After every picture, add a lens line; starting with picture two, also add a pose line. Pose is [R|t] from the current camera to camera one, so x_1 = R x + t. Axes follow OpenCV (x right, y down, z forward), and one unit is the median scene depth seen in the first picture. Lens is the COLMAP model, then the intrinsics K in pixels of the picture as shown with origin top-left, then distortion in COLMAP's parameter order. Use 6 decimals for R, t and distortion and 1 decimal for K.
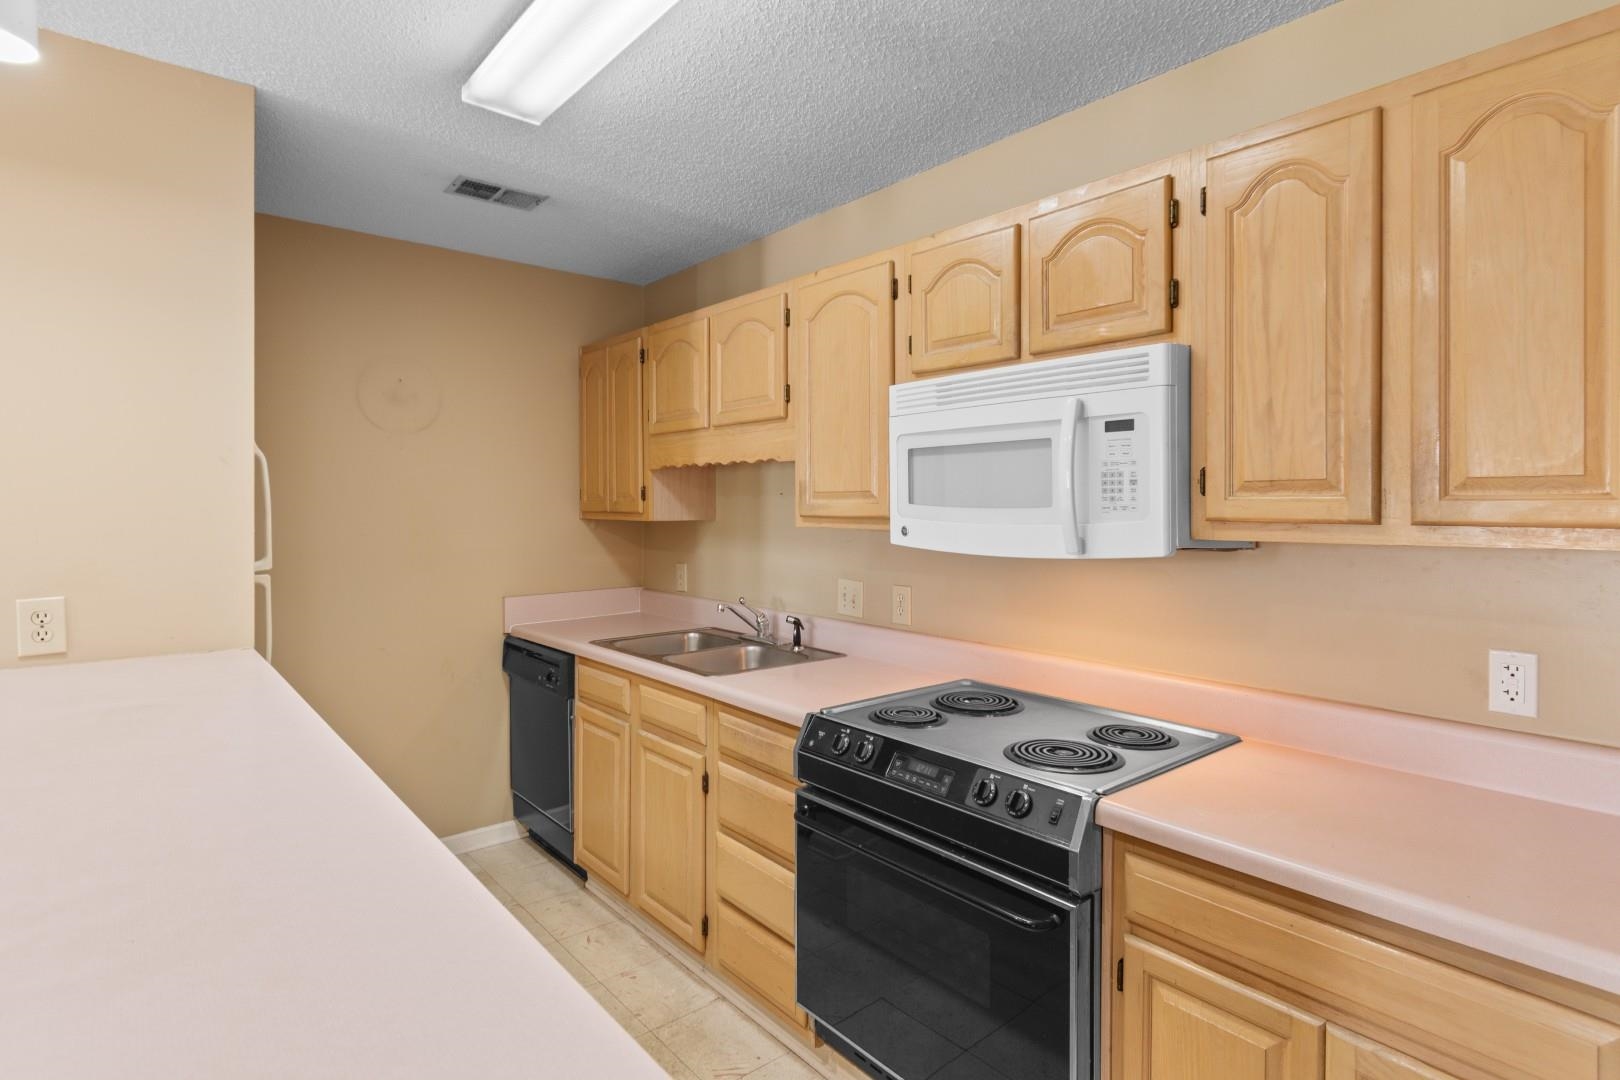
lens RADIAL K [[835.2, 0, 807.4], [0, 835.2, 519.2], [0, 0, 1]] dist [0.002071, -0.001225]
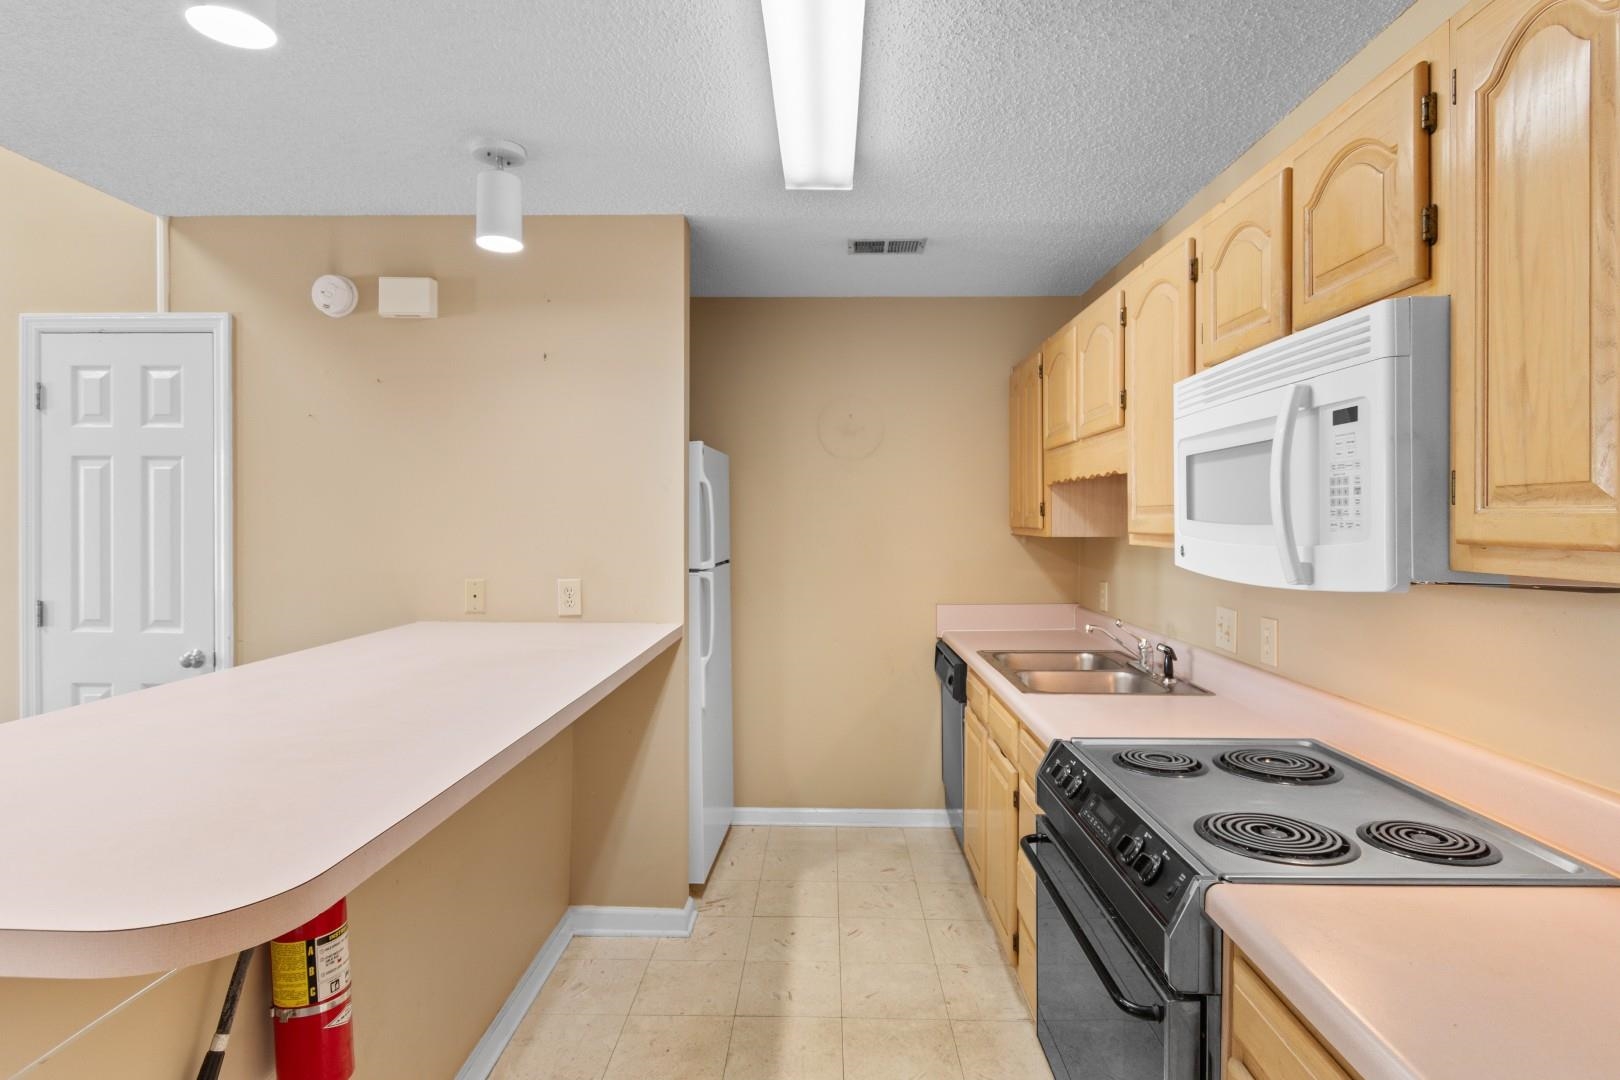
lens RADIAL K [[847.9, 0, 810.0], [0, 847.9, 540.0], [0, 0, 1]] dist [-0.000100, -0.002223]
pose [[0.756923, 0.015199, -0.653328, 0.411002], [-0.011433, 0.999884, 0.010015, -0.001591], [0.653404, -0.000111, 0.757009, 0.084269]]
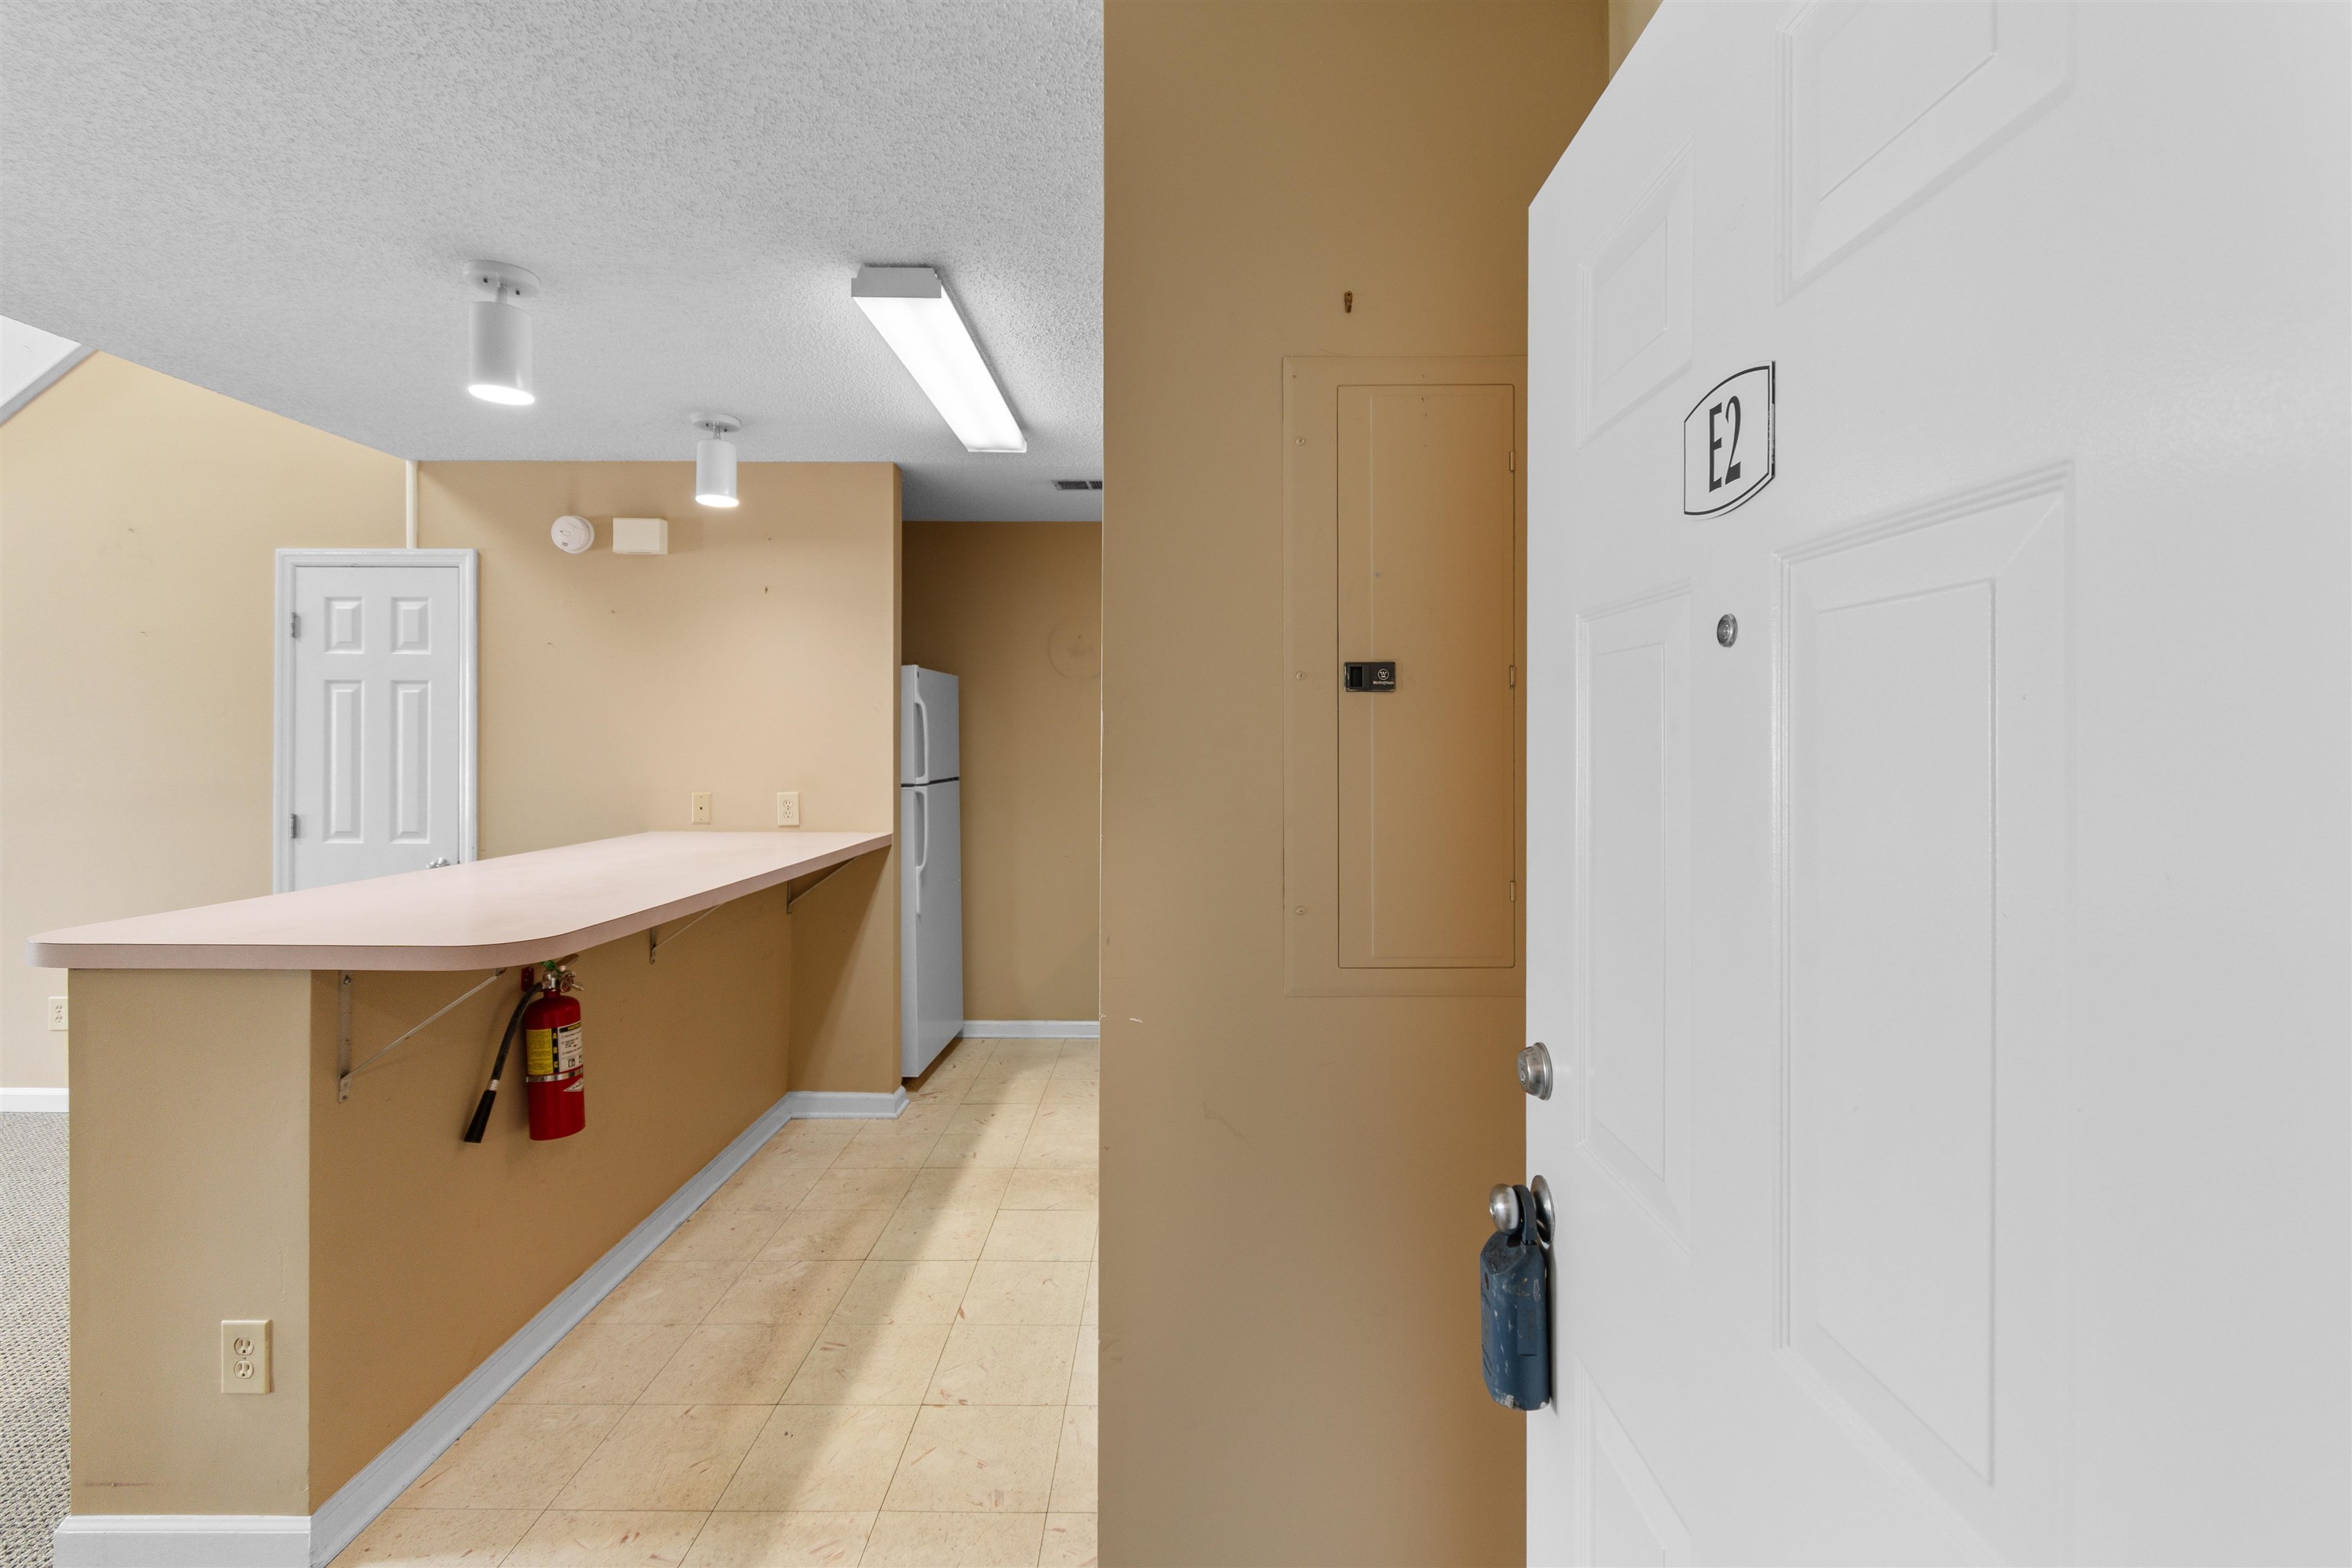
lens RADIAL K [[1042.6, 0, 1184.8], [0, 1042.6, 750.5], [0, 0, 1]] dist [0.001088, 0.000187]
pose [[0.771798, 0.002686, -0.635863, 0.957877], [-0.008265, 0.999949, -0.005808, 0.011310], [0.635814, 0.009738, 0.771780, -0.119388]]
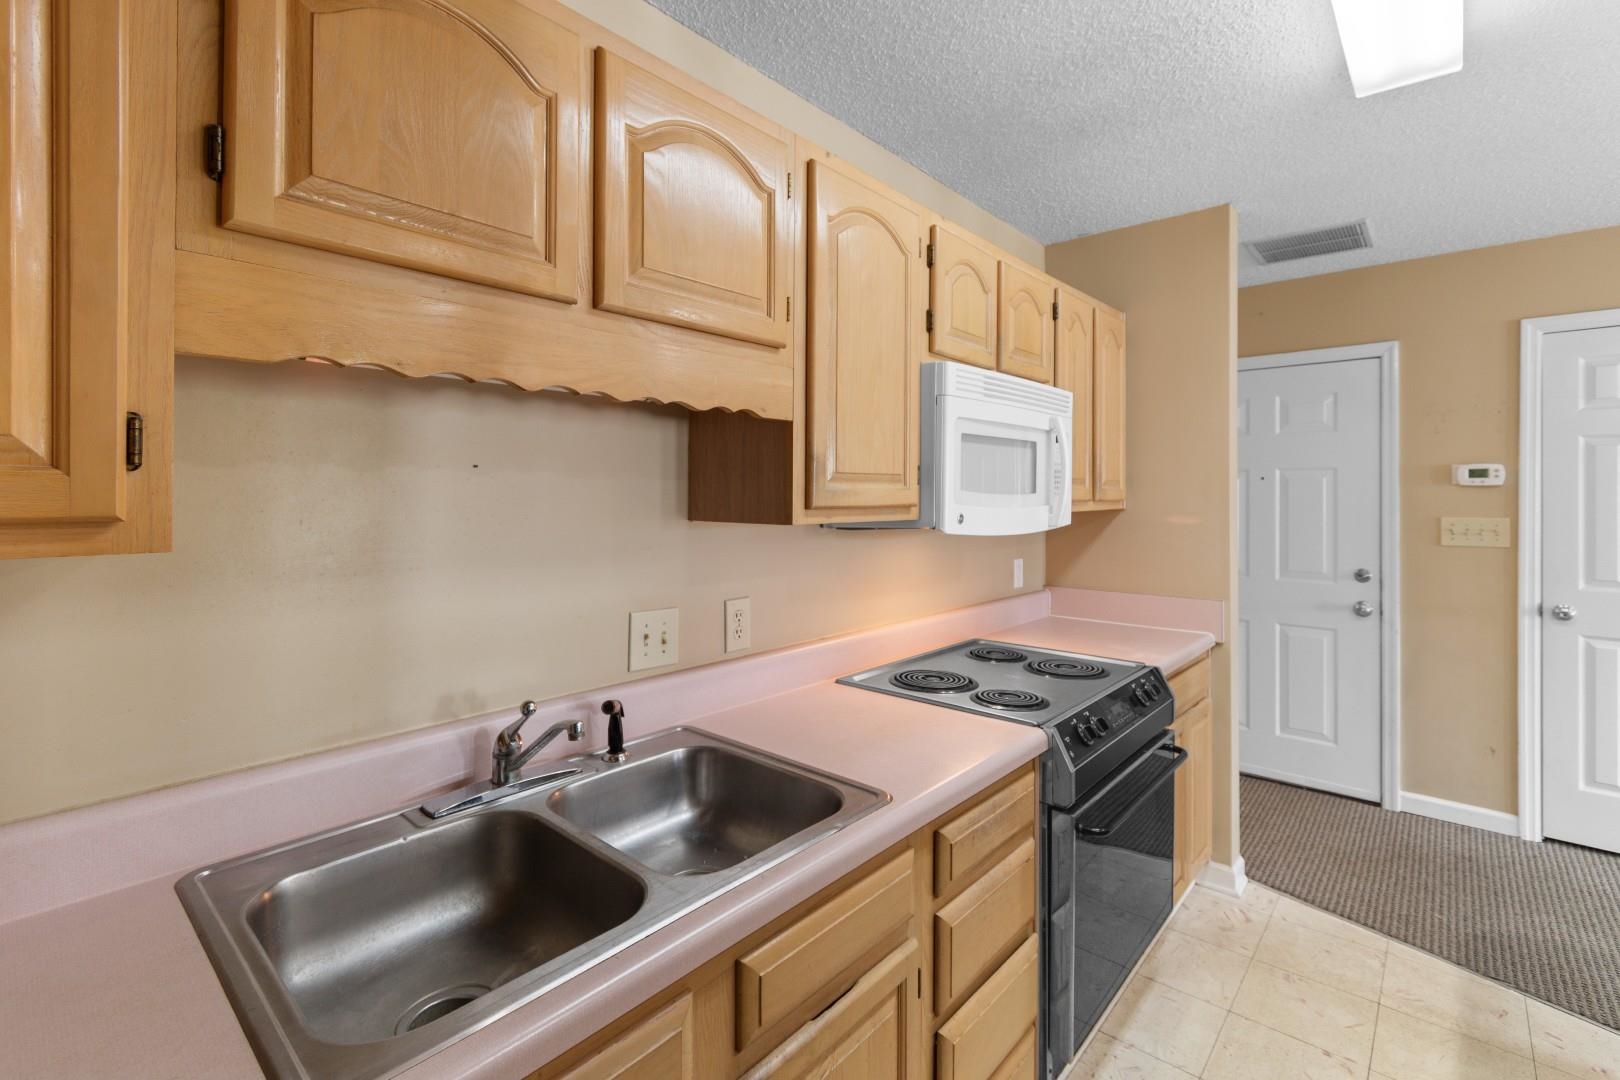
lens RADIAL K [[737.0, 0, 803.2], [0, 737.0, 488.9], [0, 0, 1]] dist [0.000834, -0.000302]
pose [[-0.155235, 0.002932, 0.987873, -0.710017], [0.013789, 0.999905, -0.000801, -0.022218], [-0.987781, 0.013498, -0.155261, 1.348918]]
